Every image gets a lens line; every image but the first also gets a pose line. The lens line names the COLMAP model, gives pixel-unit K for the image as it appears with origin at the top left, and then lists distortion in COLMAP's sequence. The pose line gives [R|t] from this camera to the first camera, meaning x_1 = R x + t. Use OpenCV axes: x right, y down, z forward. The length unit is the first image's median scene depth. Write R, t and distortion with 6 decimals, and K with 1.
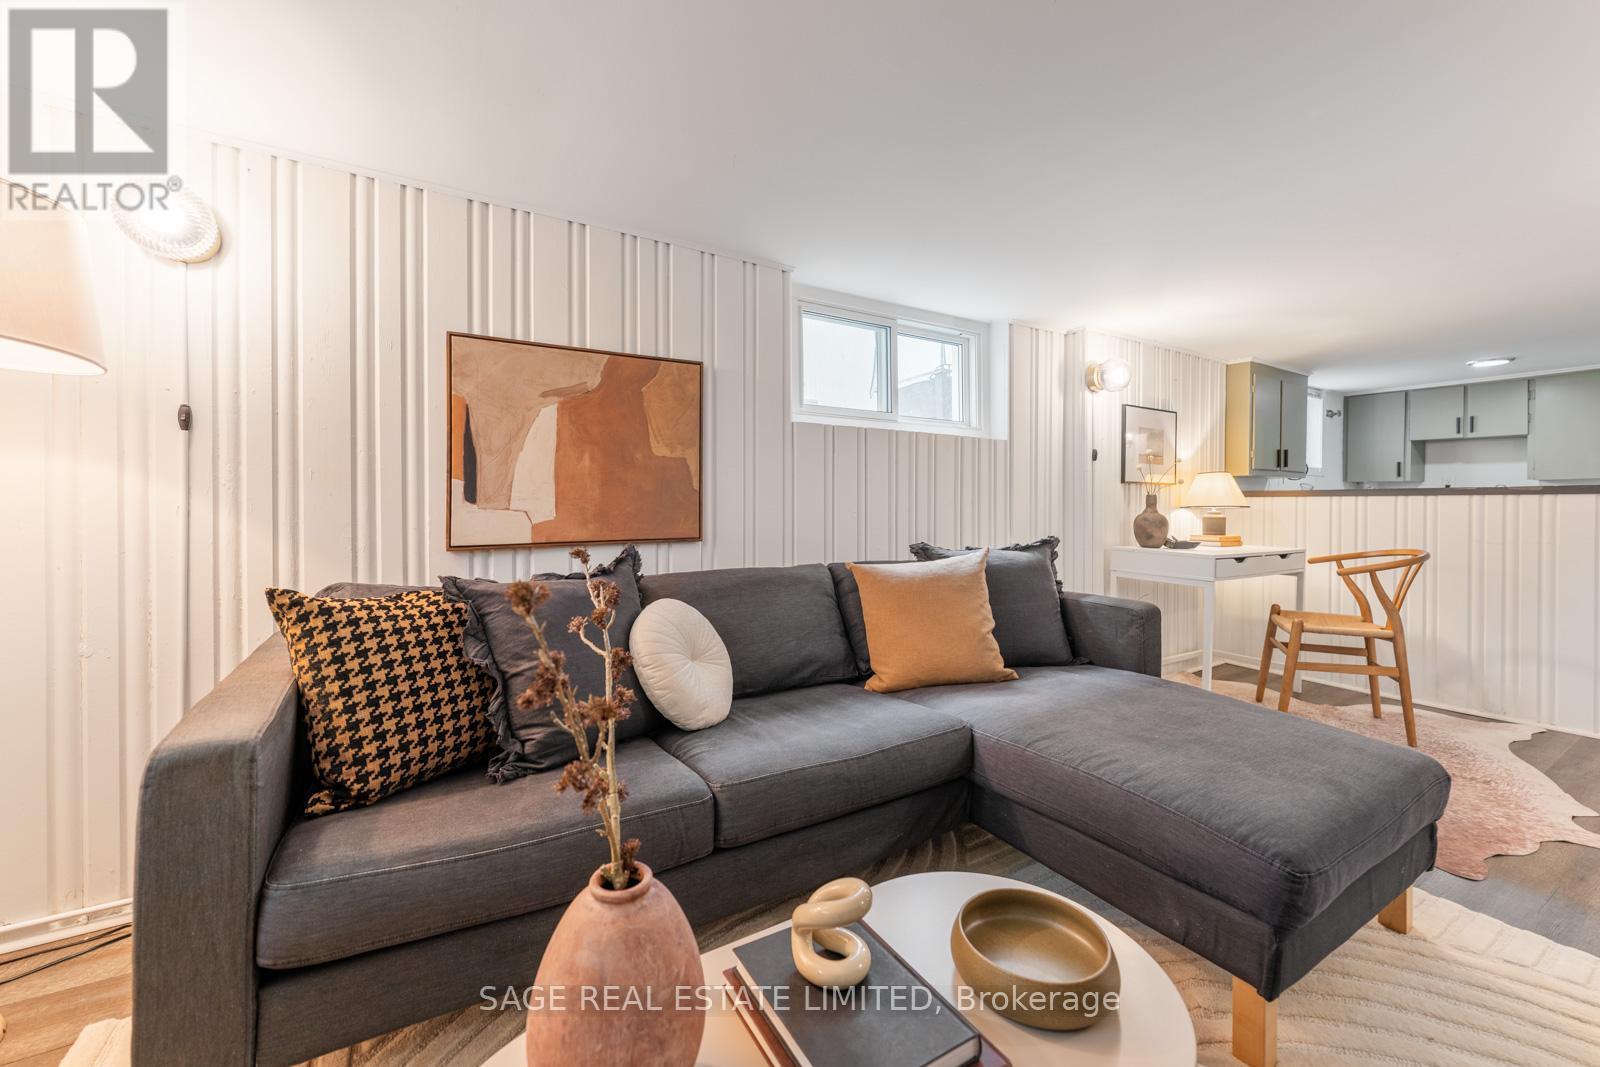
lens RADIAL K [[637.5, 0, 808.5], [0, 637.5, 500.2], [0, 0, 1]] dist [0.001879, 0.000097]
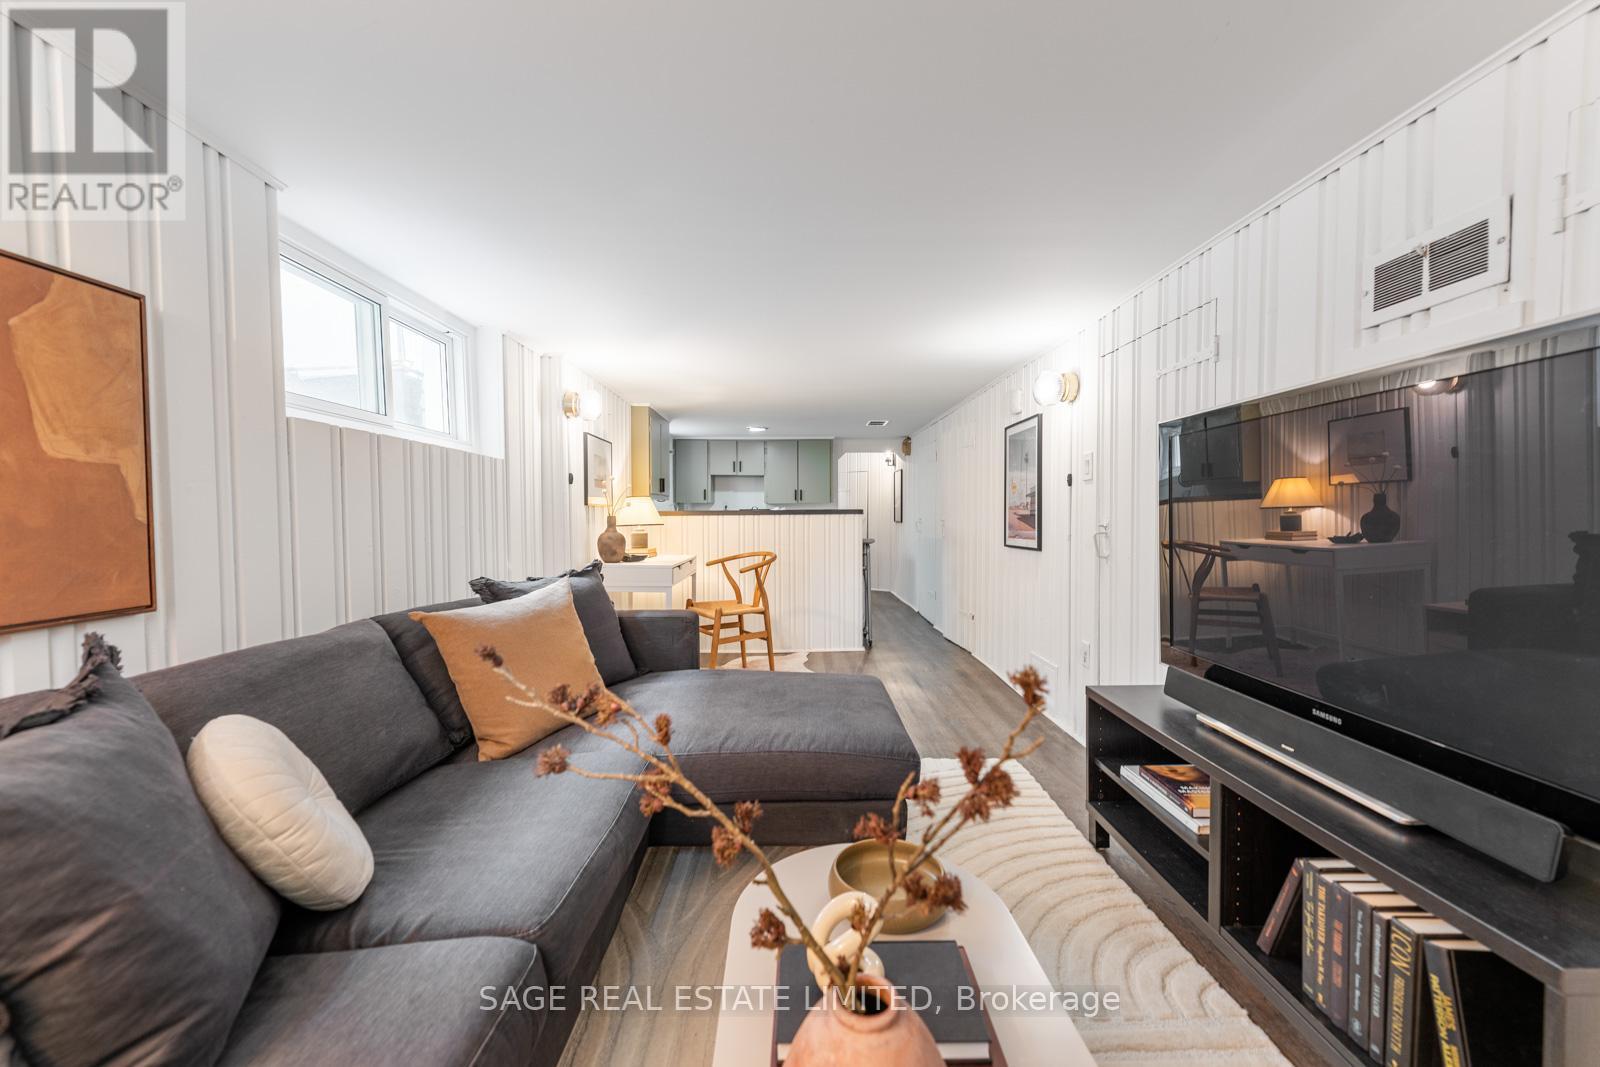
lens RADIAL K [[622.9, 0, 801.8], [0, 622.9, 527.5], [0, 0, 1]] dist [0.003811, -0.001196]
pose [[0.516126, -0.024715, 0.856156, -0.285217], [0.004411, 0.999647, 0.026198, -0.018840], [-0.856501, -0.009744, 0.516053, 0.174961]]
